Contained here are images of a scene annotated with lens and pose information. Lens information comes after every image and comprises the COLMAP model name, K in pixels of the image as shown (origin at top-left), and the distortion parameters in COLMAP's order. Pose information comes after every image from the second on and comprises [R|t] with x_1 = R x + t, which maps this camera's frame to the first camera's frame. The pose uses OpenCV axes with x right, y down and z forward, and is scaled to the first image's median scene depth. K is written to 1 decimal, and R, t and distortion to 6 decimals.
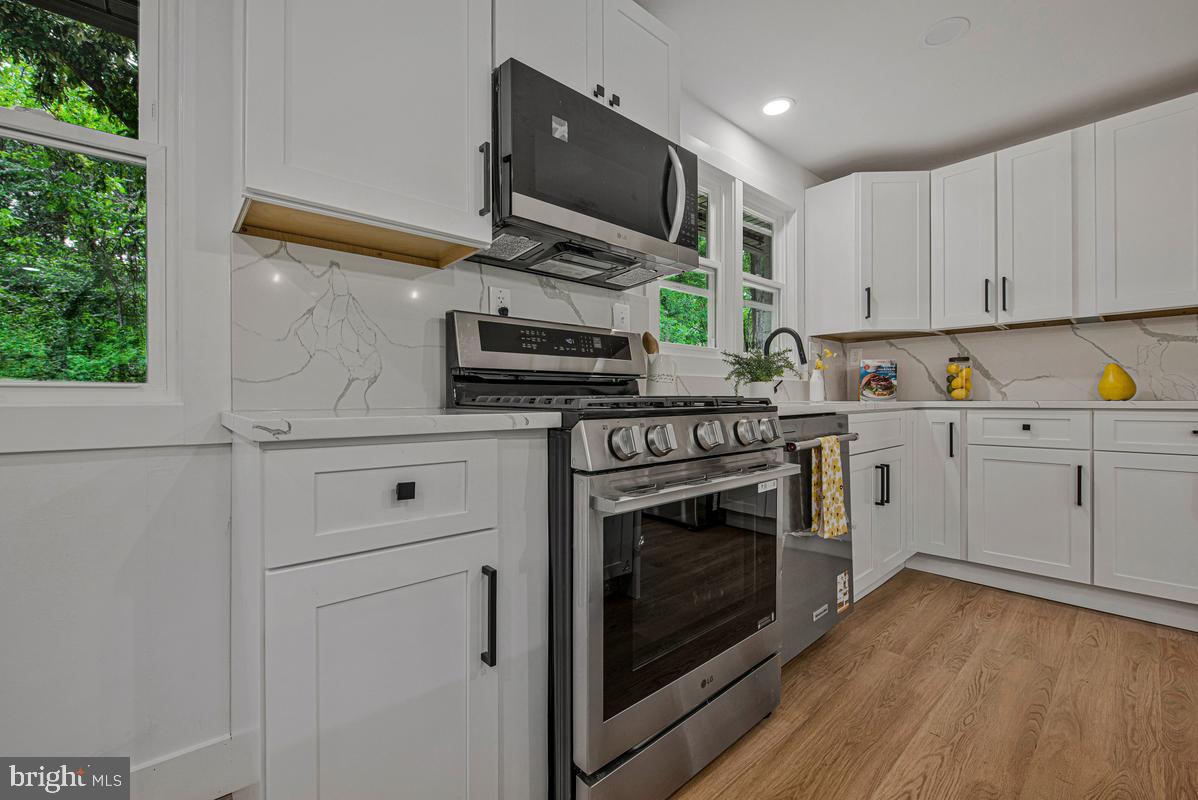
lens RADIAL K [[491.3, 0, 599.7], [0, 491.3, 401.1], [0, 0, 1]] dist [-0.012807, -0.001874]
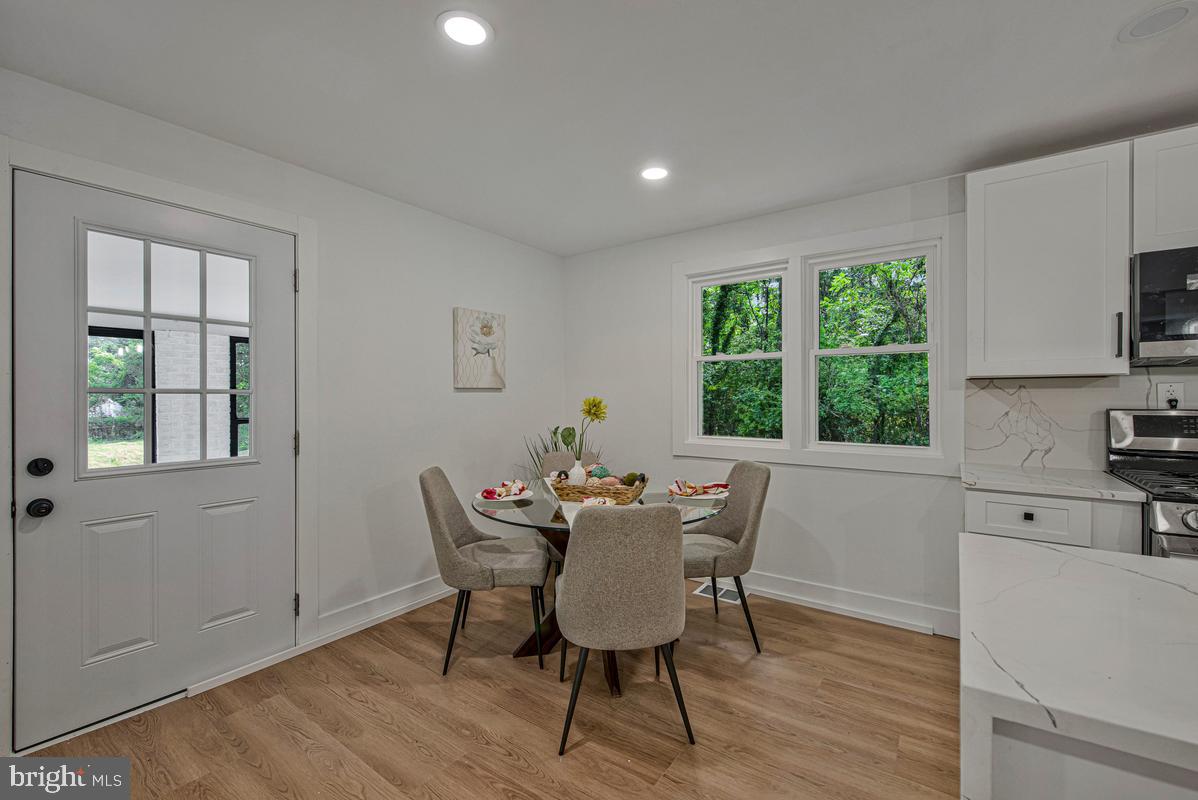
lens RADIAL K [[491.3, 0, 599.3], [0, 491.3, 409.0], [0, 0, 1]] dist [-0.012807, -0.001874]
pose [[0.228110, 0.026331, -0.973279, 0.624457], [-0.005063, 0.999653, 0.025857, -0.171446], [0.973622, -0.000970, 0.228164, -0.685552]]
